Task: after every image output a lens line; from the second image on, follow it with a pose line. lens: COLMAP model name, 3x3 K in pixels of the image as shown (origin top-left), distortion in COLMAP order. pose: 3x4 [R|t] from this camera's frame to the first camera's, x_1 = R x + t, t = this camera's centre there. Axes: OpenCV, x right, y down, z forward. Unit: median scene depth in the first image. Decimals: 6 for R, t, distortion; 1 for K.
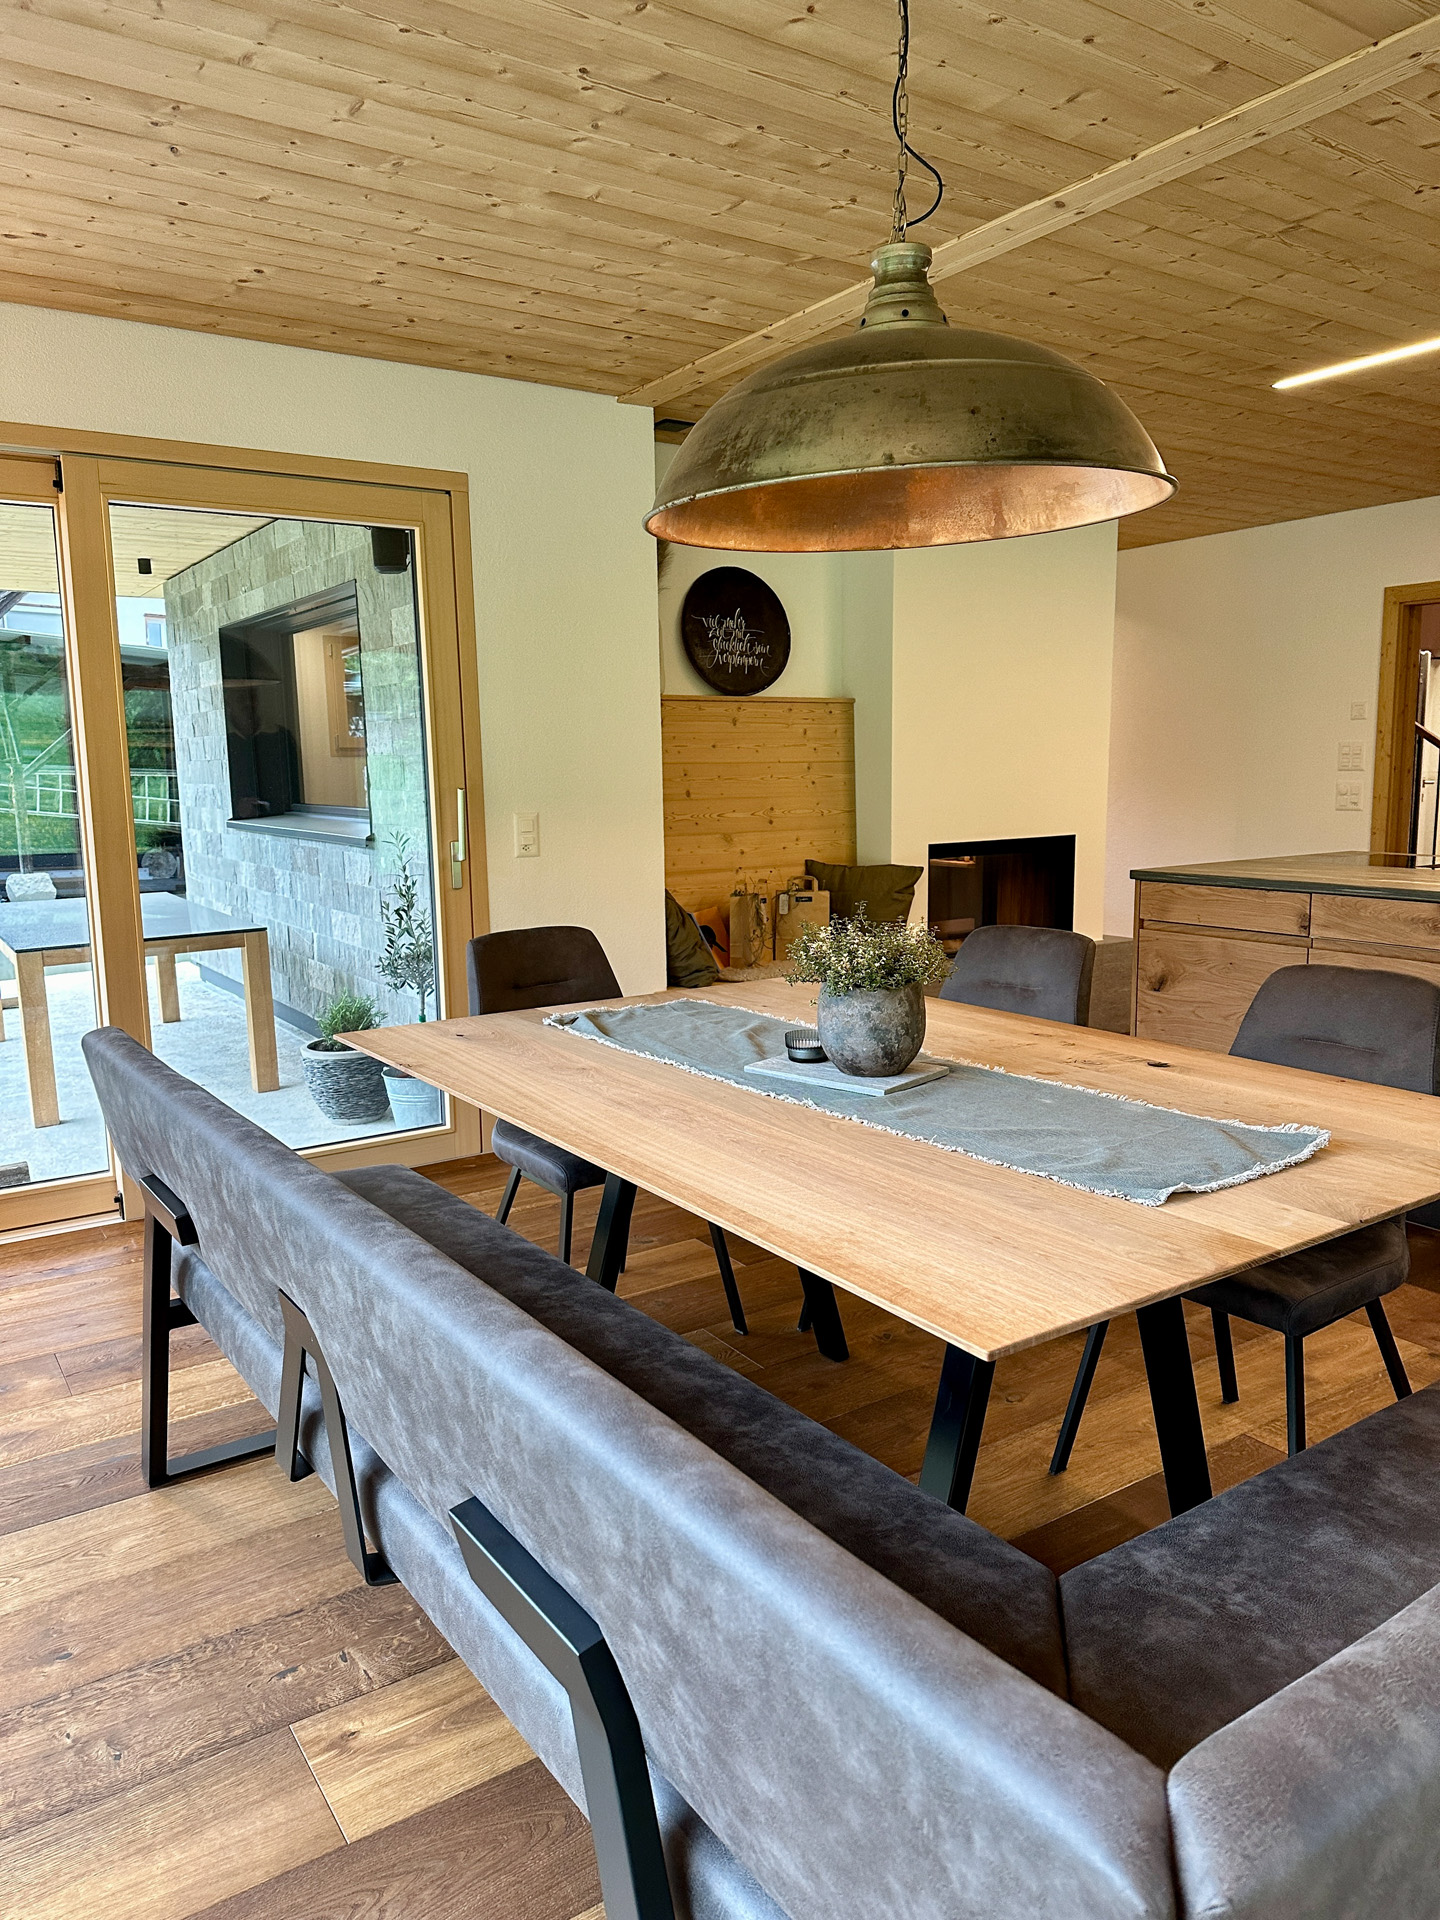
lens RADIAL K [[1343.0, 0, 710.4], [0, 1343.0, 955.5], [0, 0, 1]] dist [0.039127, -0.060314]
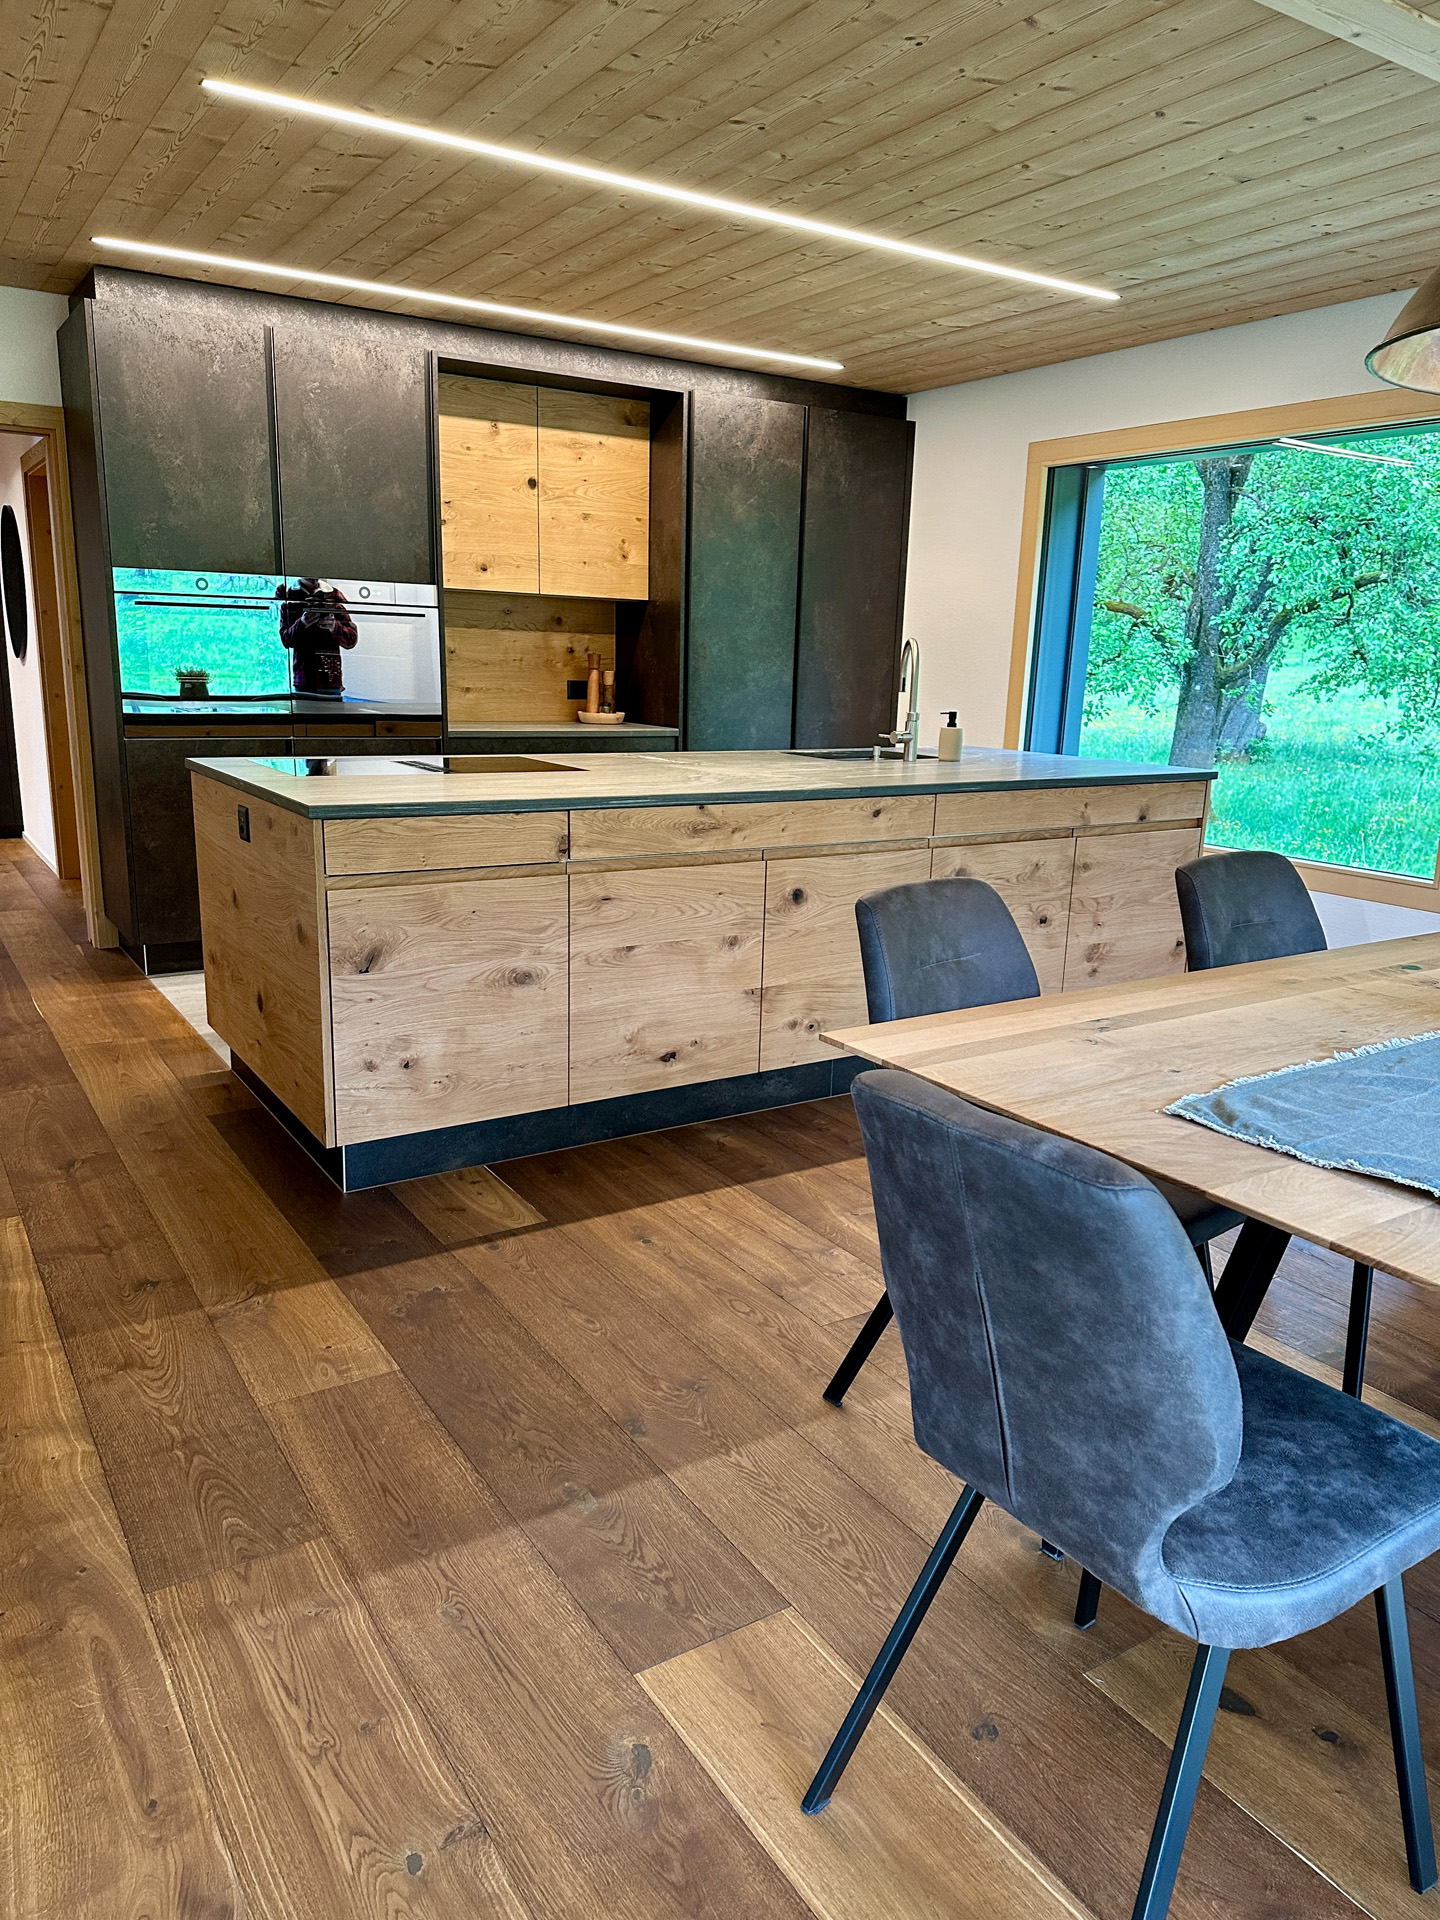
lens RADIAL K [[1343.0, 0, 710.4], [0, 1343.0, 955.5], [0, 0, 1]] dist [0.039127, -0.060314]
pose [[0.024423, -0.214544, 0.976409, -0.392218], [0.106766, 0.971674, 0.210834, -0.124864], [-0.993984, 0.099098, 0.046637, 0.876688]]
